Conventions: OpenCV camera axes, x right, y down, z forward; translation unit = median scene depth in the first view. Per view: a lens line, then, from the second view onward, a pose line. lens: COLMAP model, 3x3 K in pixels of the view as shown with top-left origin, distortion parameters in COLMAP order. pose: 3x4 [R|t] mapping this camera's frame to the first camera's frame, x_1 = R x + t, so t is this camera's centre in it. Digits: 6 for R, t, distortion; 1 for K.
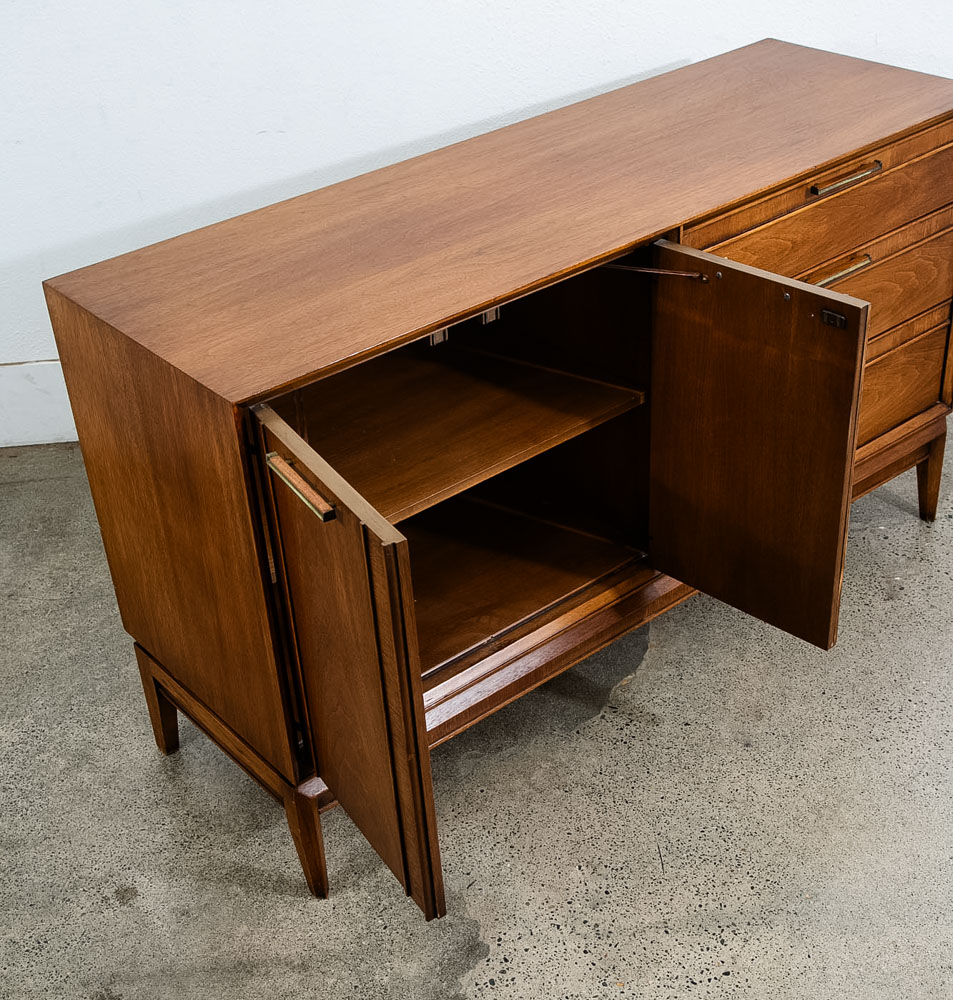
lens RADIAL K [[1491.9, 0, 475.7], [0, 1491.9, 541.2], [0, 0, 1]] dist [0.033745, 0.023242]
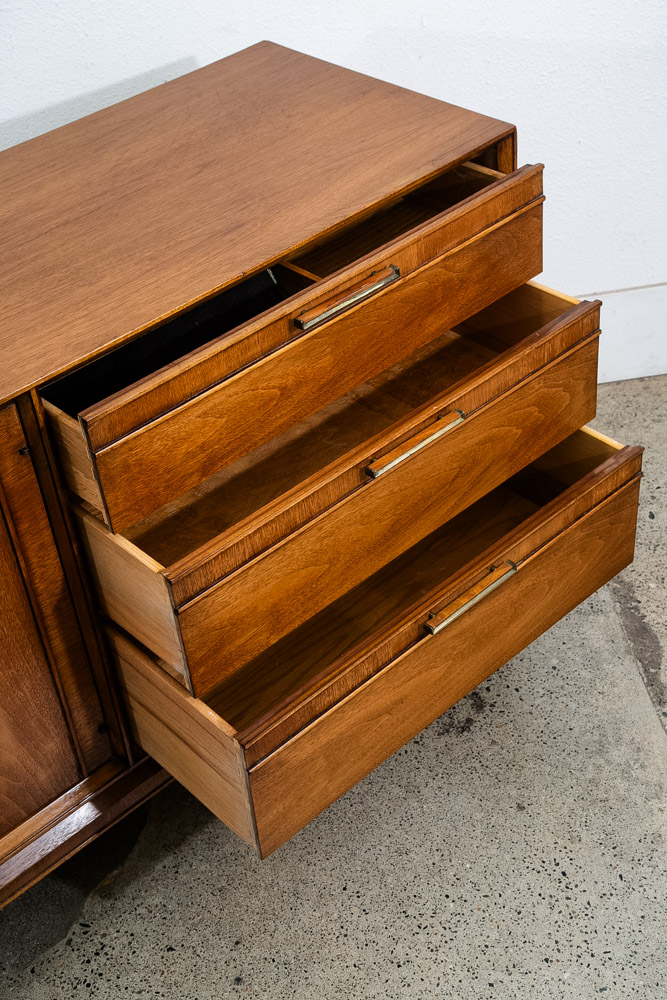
lens RADIAL K [[1386.1, 0, 333.5], [0, 1386.1, 500.0], [0, 0, 1]] dist [0.142152, 0.029049]
pose [[0.997910, -0.059855, 0.024364, 0.249301], [0.057560, 0.994637, 0.085935, -0.195457], [-0.029377, -0.084353, 0.996003, 0.296715]]
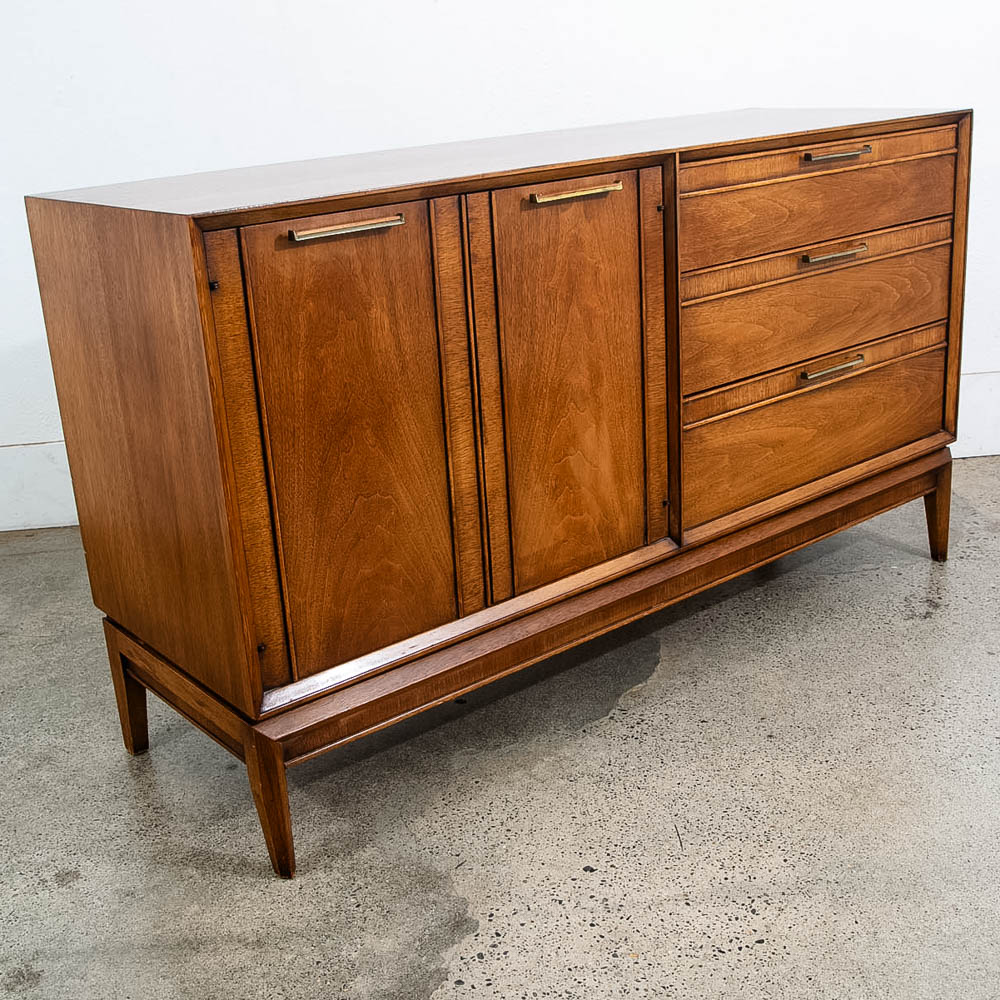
lens RADIAL K [[1304.5, 0, 500.0], [0, 1304.5, 500.0], [0, 0, 1]] dist [-0.073444, 0.051971]
pose [[0.999981, -0.000920, -0.006159, 0.024520], [-0.000669, 0.967424, -0.253161, 0.213975], [0.006191, 0.253160, 0.967405, 0.218916]]
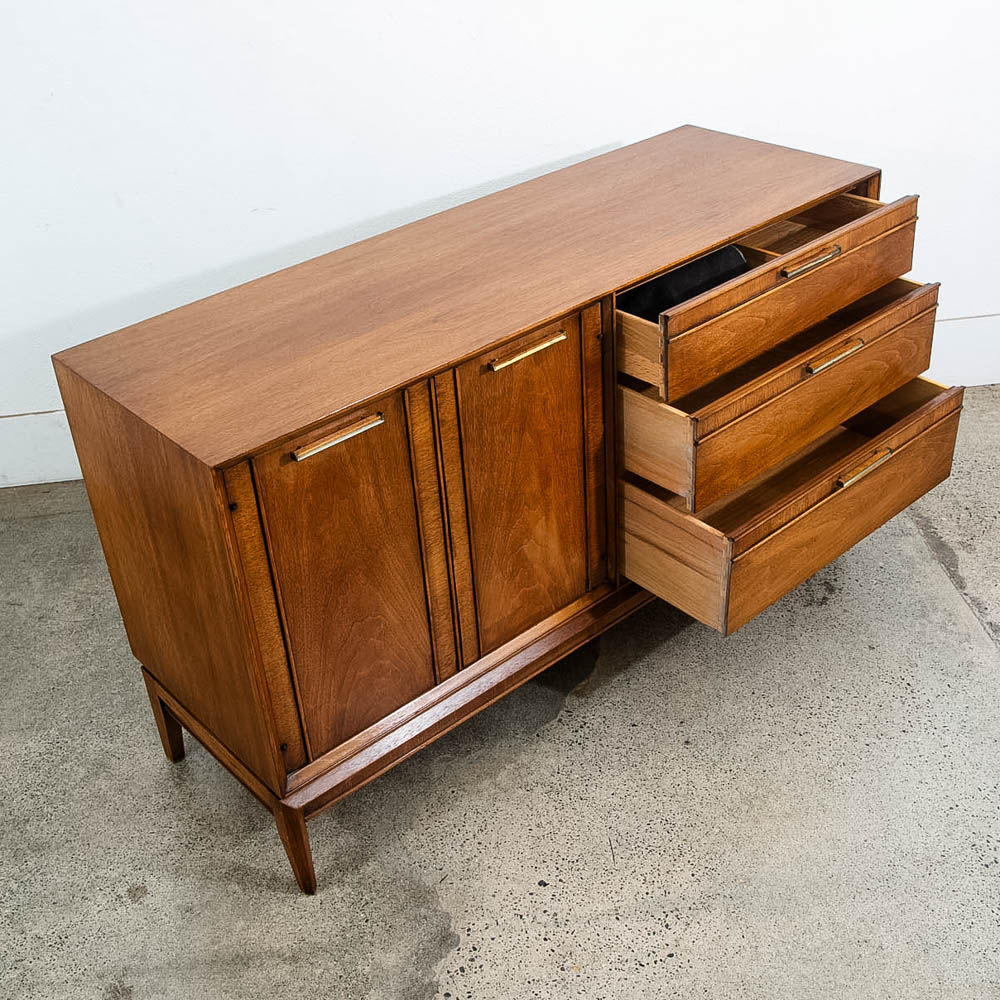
lens RADIAL K [[1267.8, 0, 485.6], [0, 1267.8, 474.0], [0, 0, 1]] dist [-0.087821, 0.073659]
pose [[0.999604, -0.022932, 0.016328, 0.019945], [0.023599, 0.998844, -0.041875, -0.033157], [-0.015349, 0.042244, 0.998989, 0.045354]]
